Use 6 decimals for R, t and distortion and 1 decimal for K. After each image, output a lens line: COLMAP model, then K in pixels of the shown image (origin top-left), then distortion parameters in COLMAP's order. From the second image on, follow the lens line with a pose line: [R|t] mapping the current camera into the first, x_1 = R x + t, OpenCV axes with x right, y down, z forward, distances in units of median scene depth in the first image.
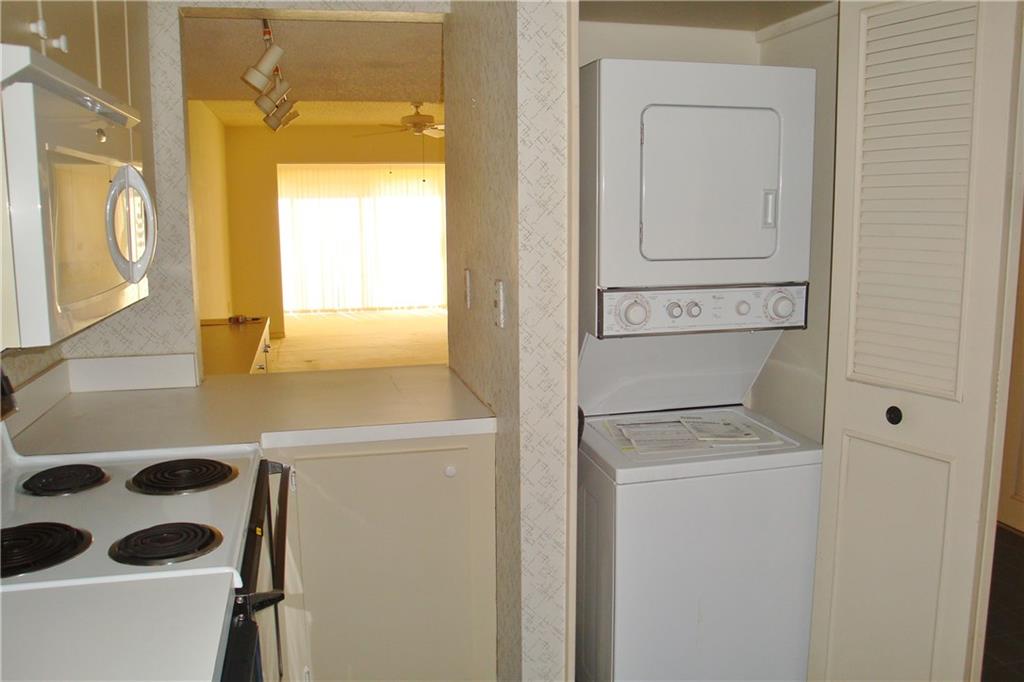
lens RADIAL K [[850.0, 0, 512.0], [0, 850.0, 341.0], [0, 0, 1]] dist [-0.198792, 0.160349]
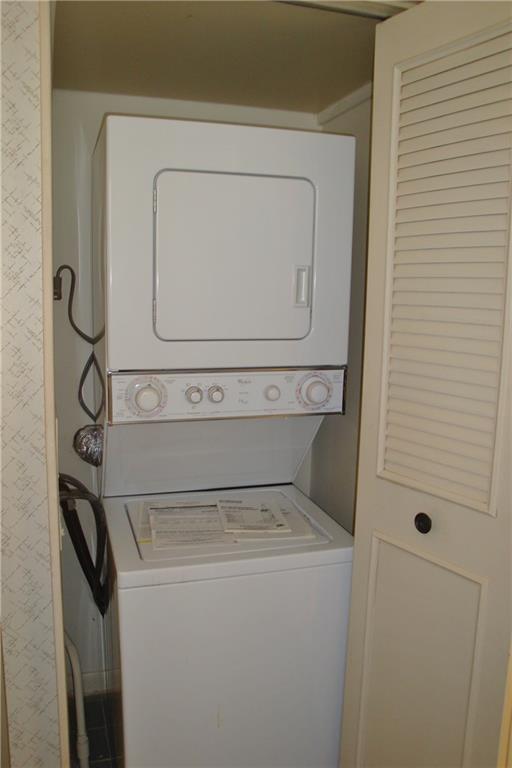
lens RADIAL K [[637.5, 0, 256.0], [0, 637.5, 384.0], [0, 0, 1]] dist [-0.198792, 0.160349]
pose [[0.996135, 0.018140, 0.085945, 0.197866], [-0.017730, 0.999828, -0.005530, -0.045520], [-0.086030, 0.003984, 0.996285, 0.301210]]
